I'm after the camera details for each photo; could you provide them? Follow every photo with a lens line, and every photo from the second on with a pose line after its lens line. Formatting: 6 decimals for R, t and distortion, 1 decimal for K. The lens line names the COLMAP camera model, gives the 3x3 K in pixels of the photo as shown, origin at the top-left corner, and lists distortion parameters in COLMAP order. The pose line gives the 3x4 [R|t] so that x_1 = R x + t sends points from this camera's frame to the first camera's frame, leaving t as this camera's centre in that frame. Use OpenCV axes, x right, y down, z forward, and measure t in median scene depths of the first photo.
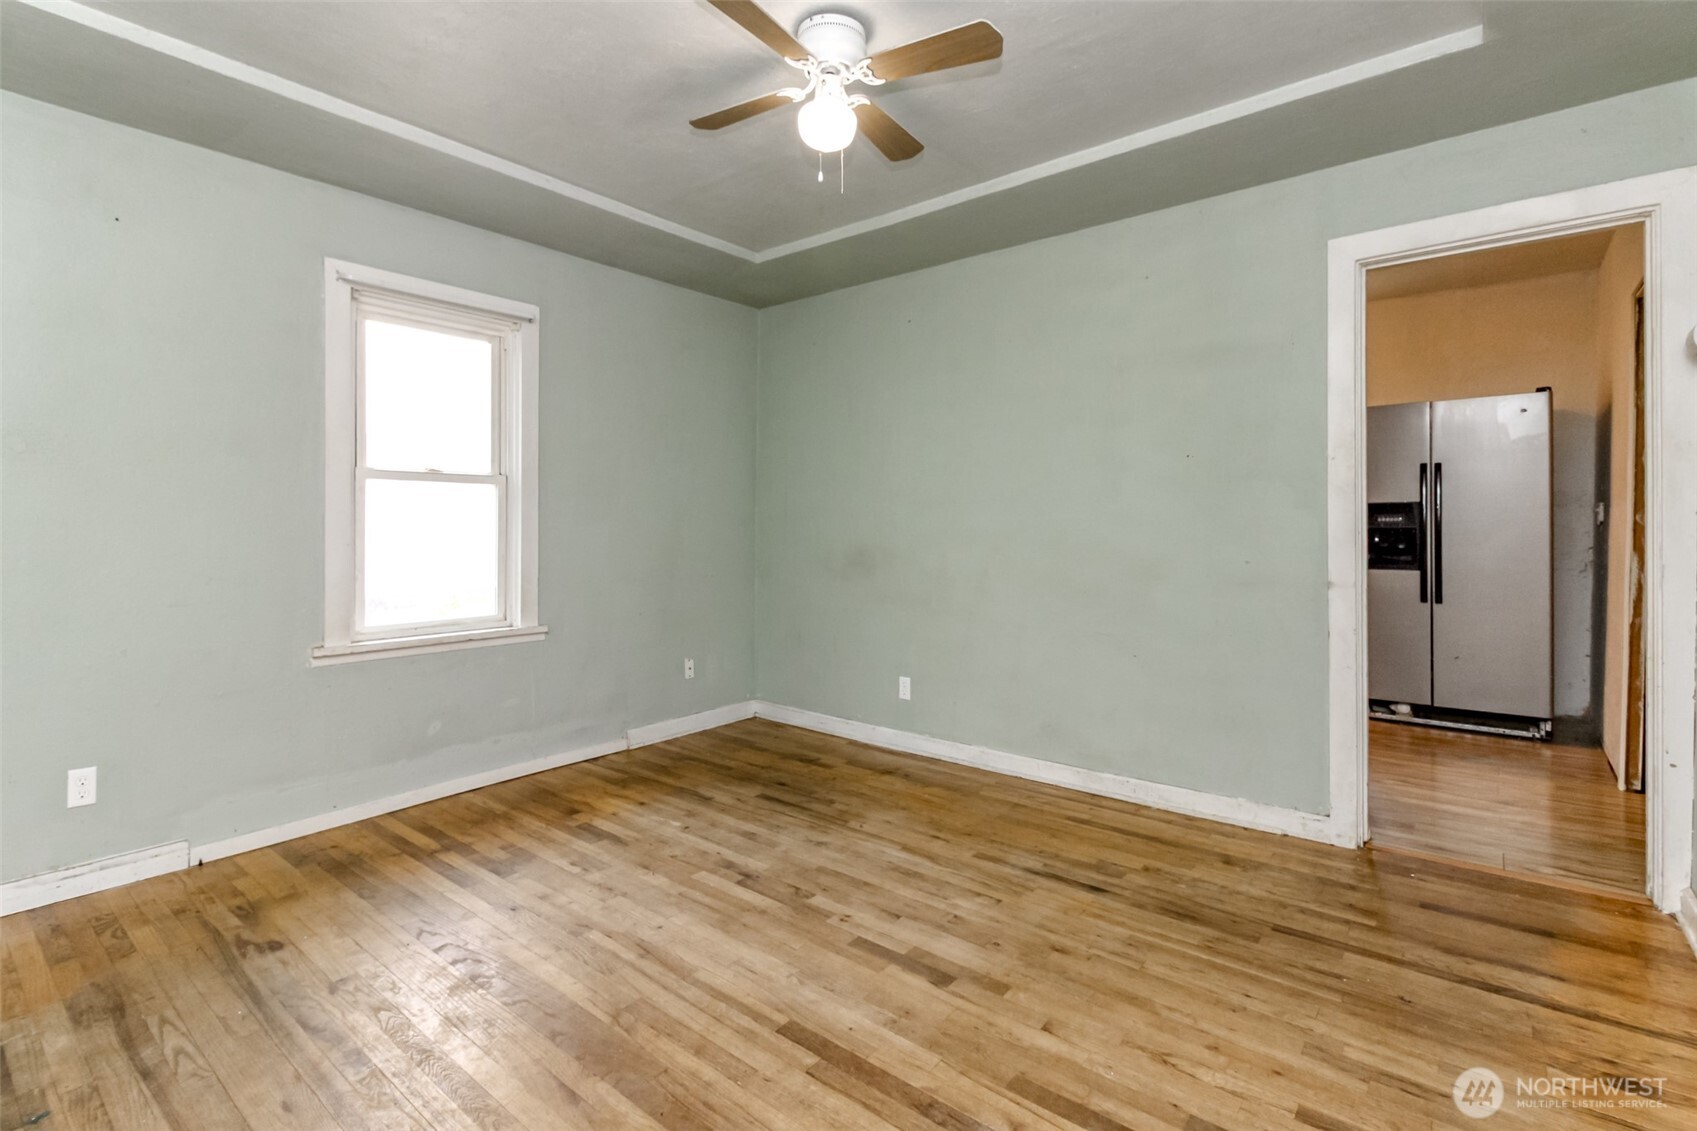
lens RADIAL K [[777.0, 0, 808.2], [0, 777.0, 520.5], [0, 0, 1]] dist [0.002521, -0.003829]
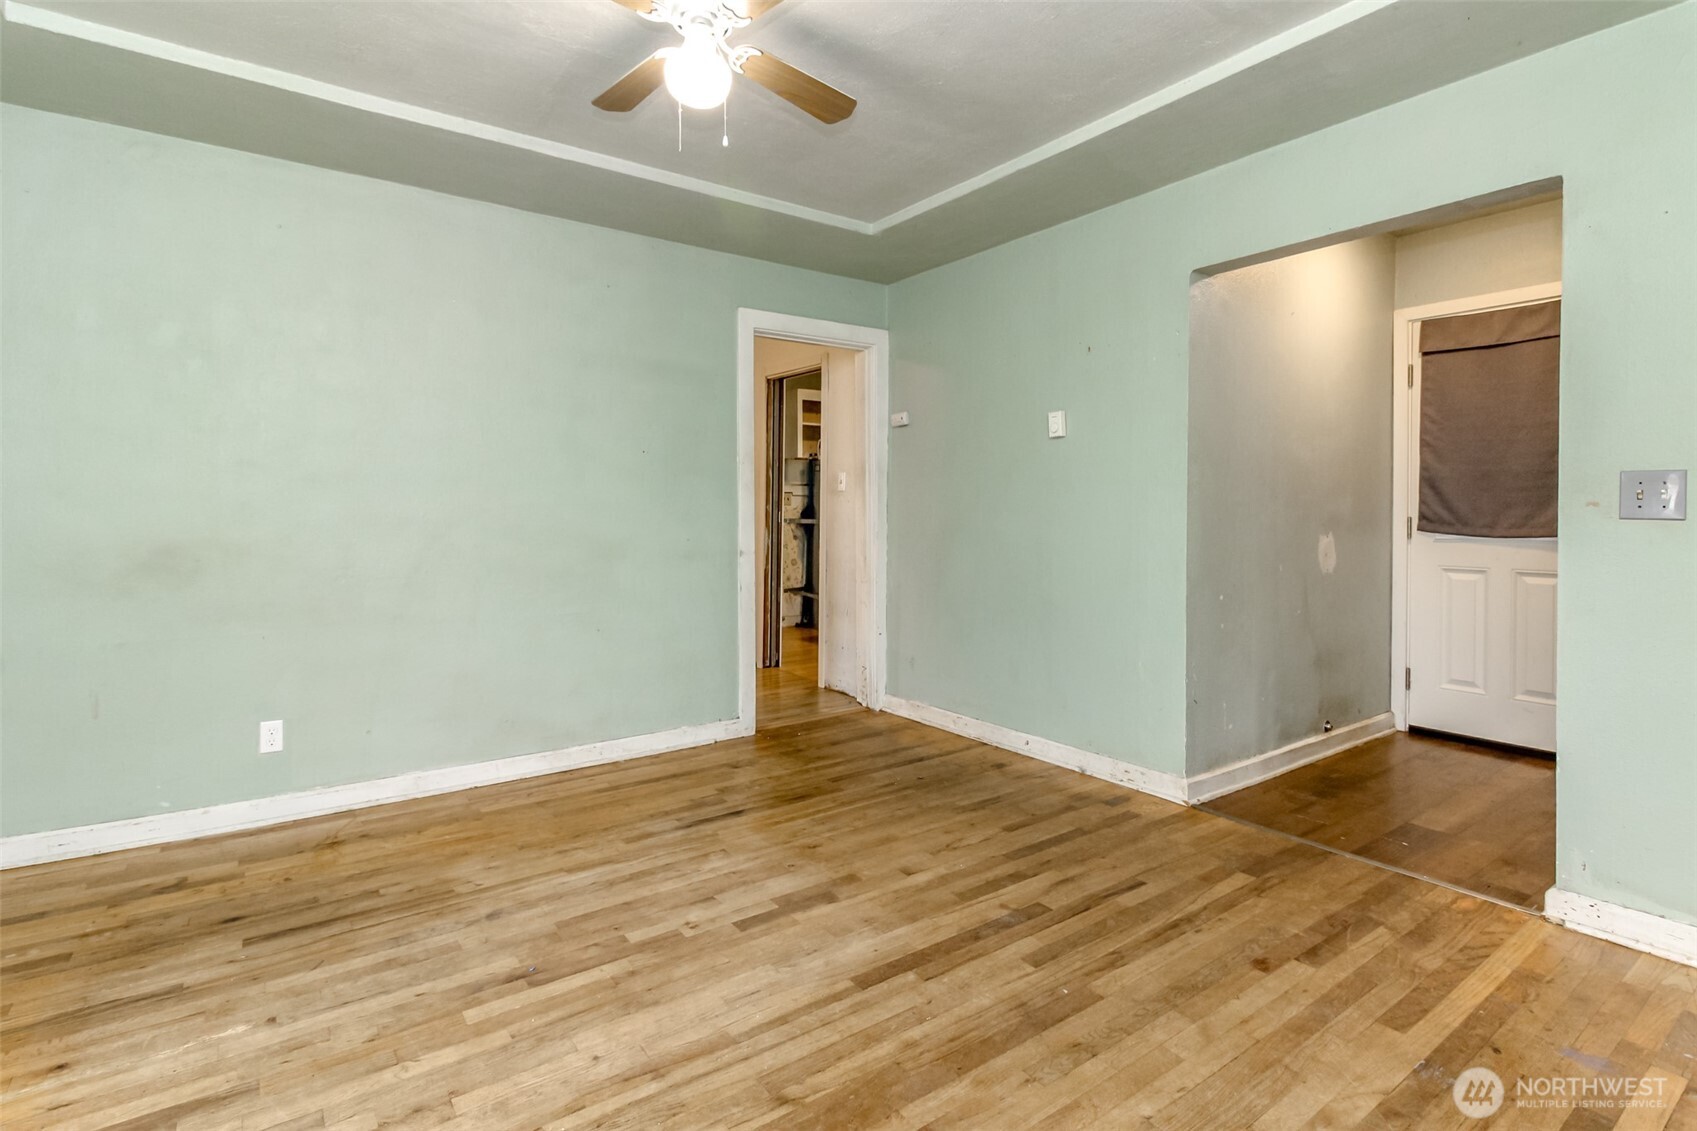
lens RADIAL K [[777.0, 0, 842.4], [0, 777.0, 515.9], [0, 0, 1]] dist [0.002521, -0.003829]
pose [[0.282458, -0.009529, 0.959232, -0.719239], [-0.003591, 0.999933, 0.010991, 0.000814], [-0.959273, -0.006549, 0.282405, 0.497859]]
